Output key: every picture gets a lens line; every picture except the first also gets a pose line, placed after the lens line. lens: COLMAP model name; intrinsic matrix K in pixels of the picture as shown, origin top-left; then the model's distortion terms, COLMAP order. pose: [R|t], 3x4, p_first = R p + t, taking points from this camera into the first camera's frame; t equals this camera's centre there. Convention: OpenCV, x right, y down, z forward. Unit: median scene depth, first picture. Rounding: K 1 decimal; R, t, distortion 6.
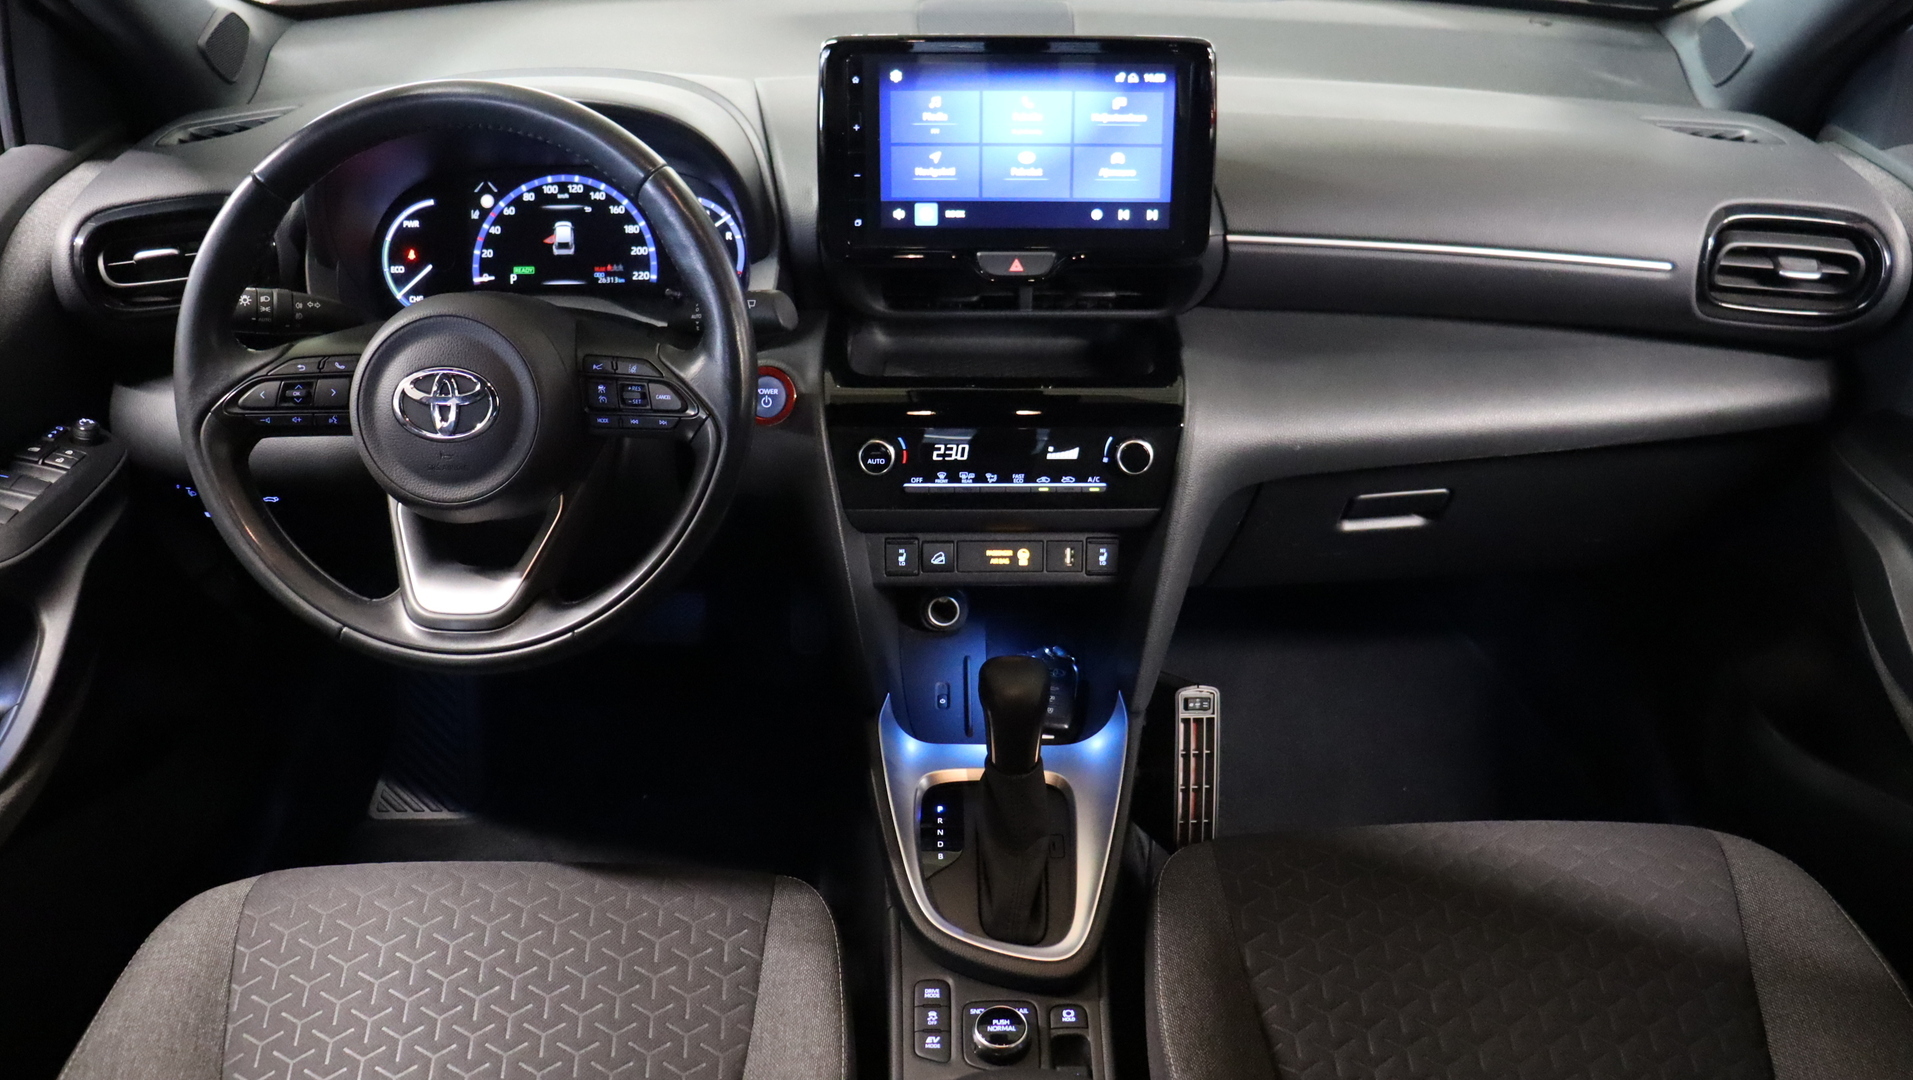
lens RADIAL K [[1593.1, 0, 981.4], [0, 1593.1, 537.1], [0, 0, 1]] dist [-0.172408, 0.130271]
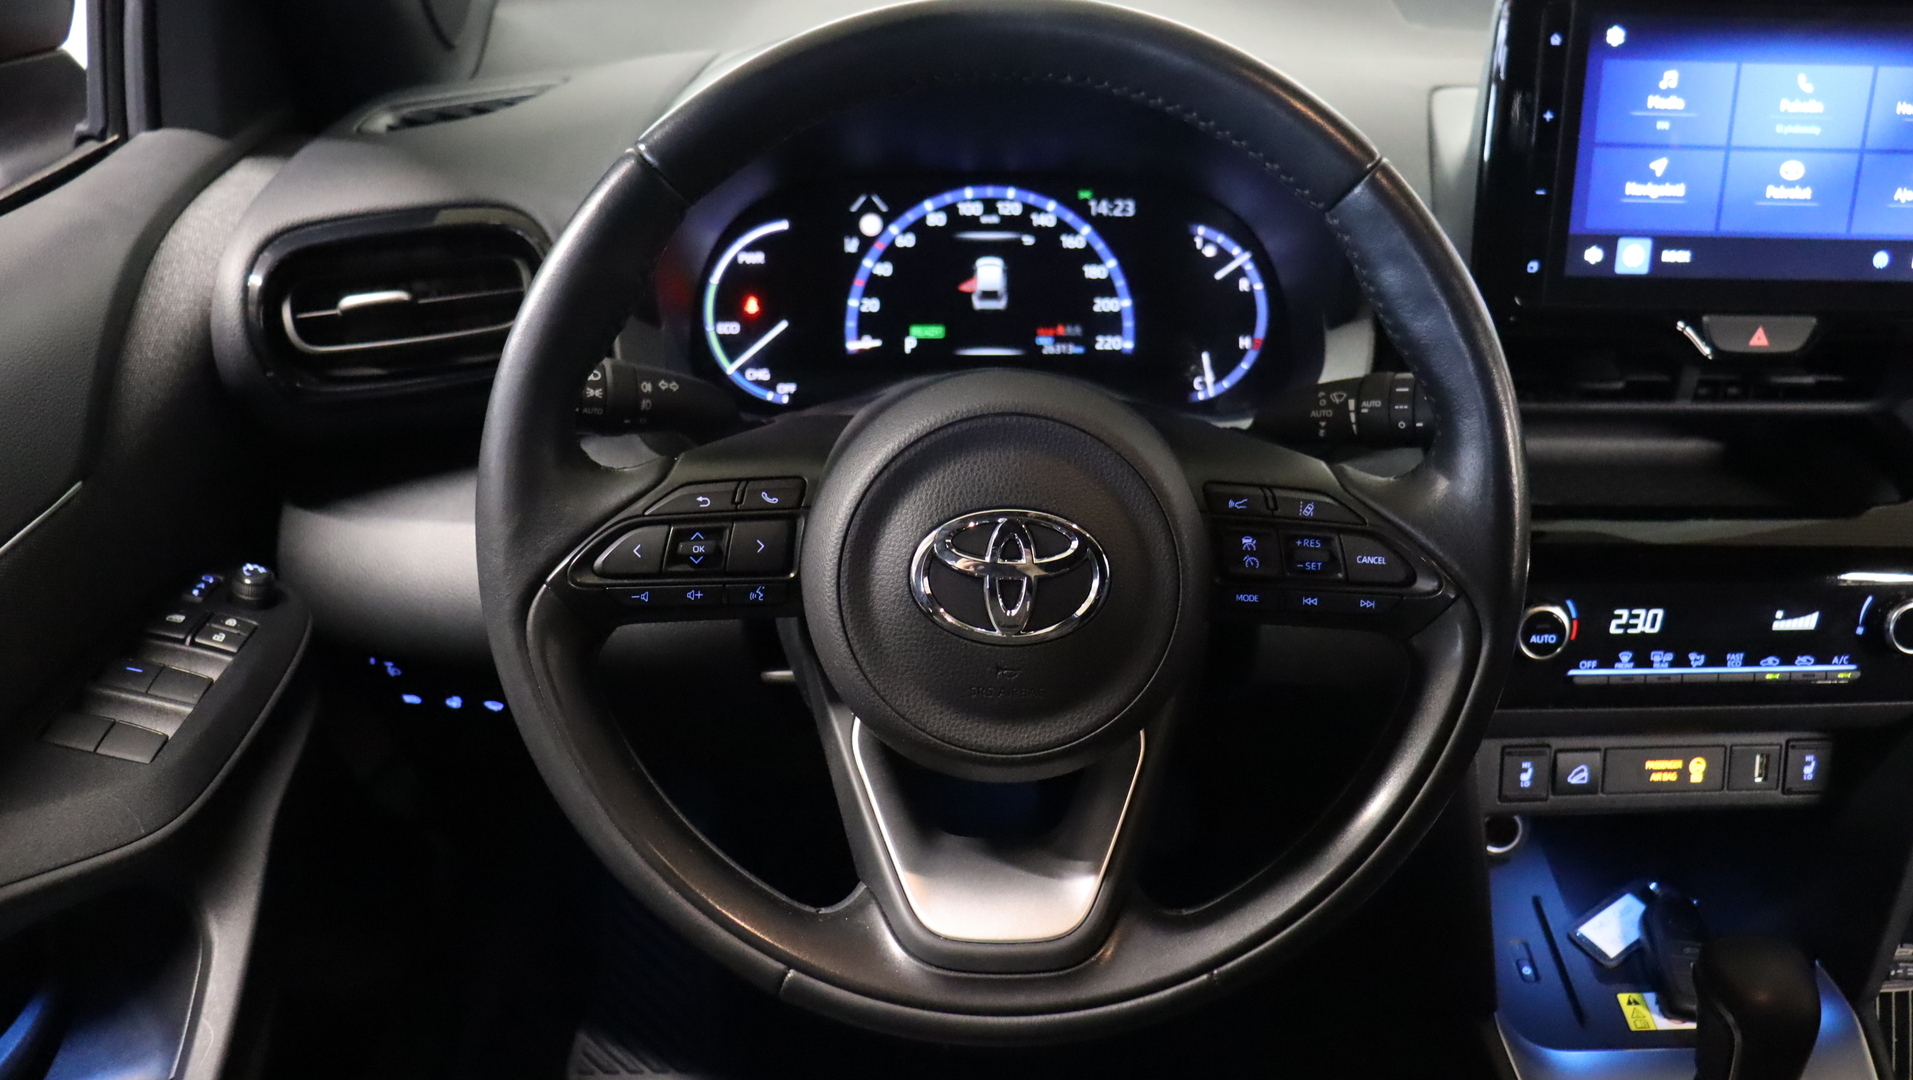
lens RADIAL K [[1593.1, 0, 969.8], [0, 1593.1, 524.0], [0, 0, 1]] dist [-0.172408, 0.130271]
pose [[0.999978, -0.000743, 0.006590, -0.304735], [0.001047, 0.998931, -0.046220, -0.065675], [-0.006548, 0.046226, 0.998910, 0.375407]]
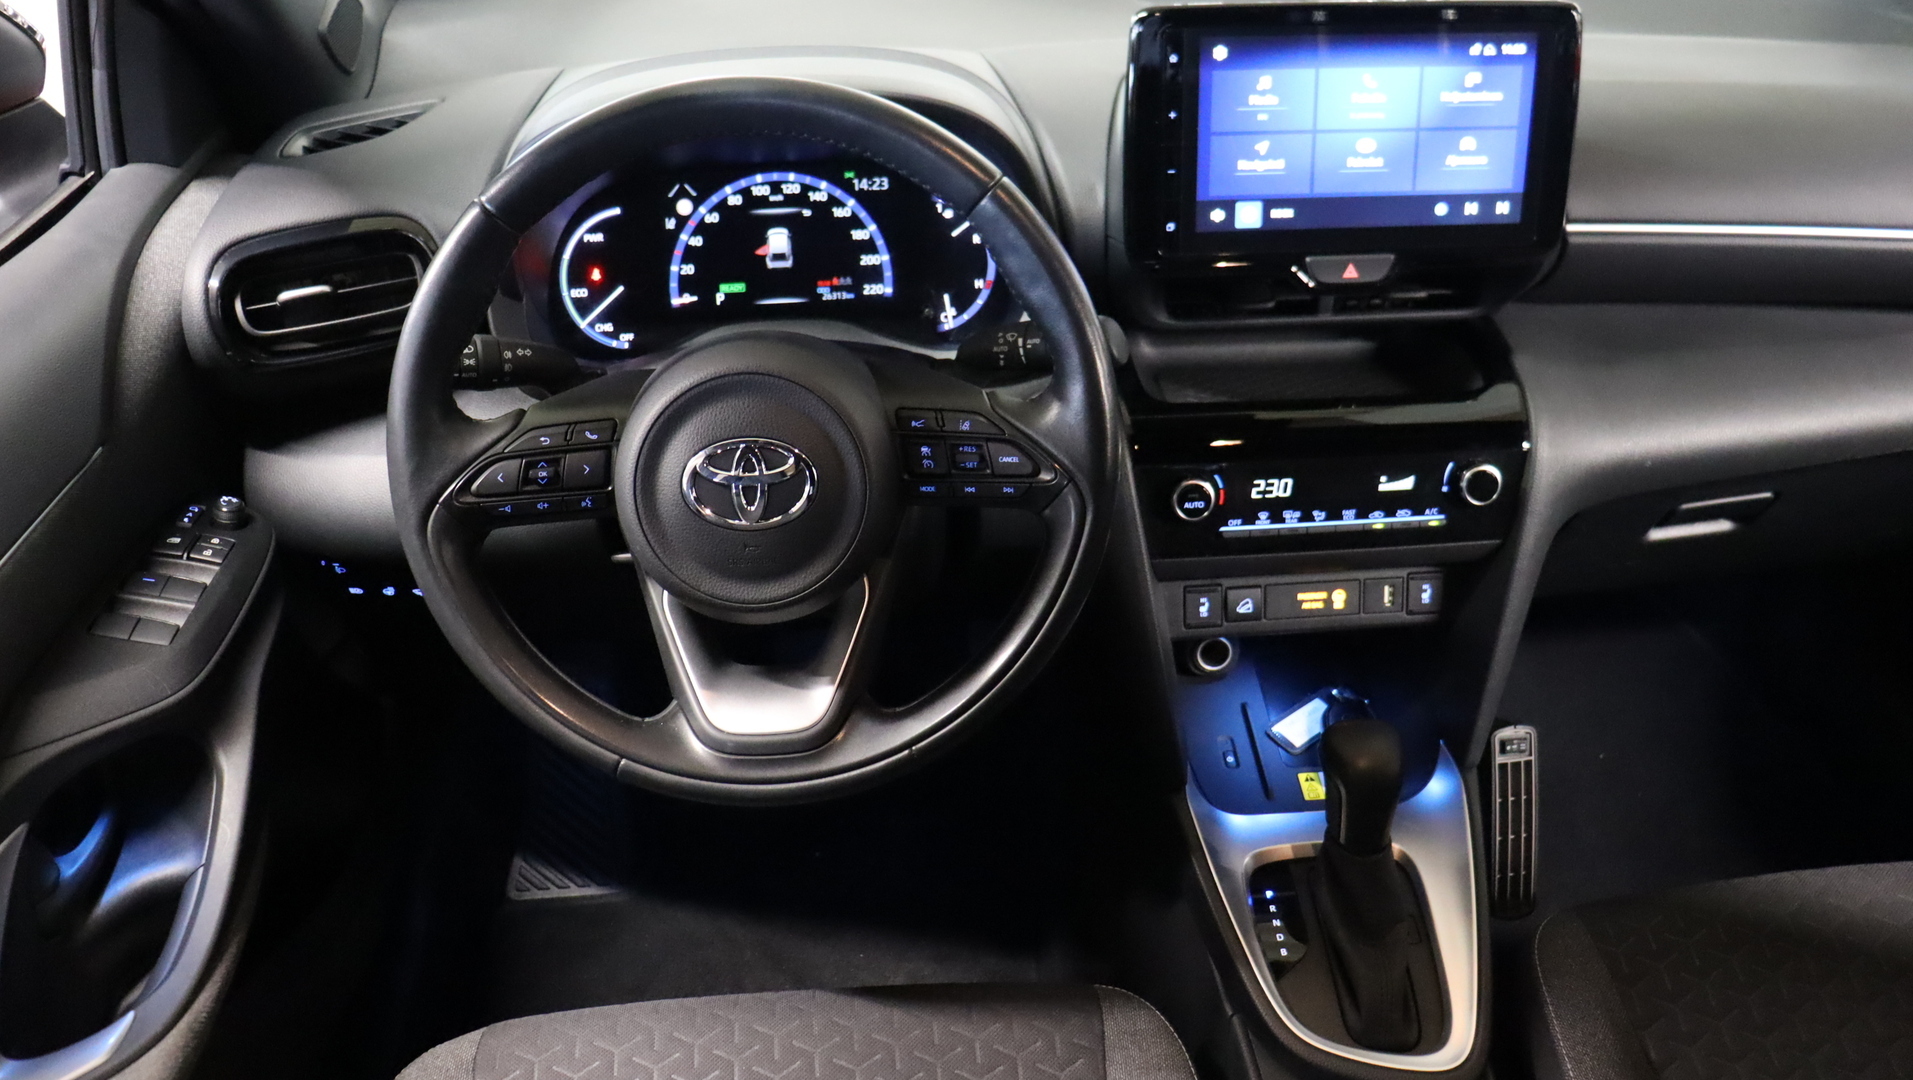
lens RADIAL K [[1593.1, 0, 974.5], [0, 1593.1, 527.6], [0, 0, 1]] dist [-0.172408, 0.130271]
pose [[0.998066, -0.048890, 0.038382, -0.219861], [0.047350, 0.998075, 0.040063, -0.075993], [-0.040266, -0.038169, 0.998460, 0.152103]]
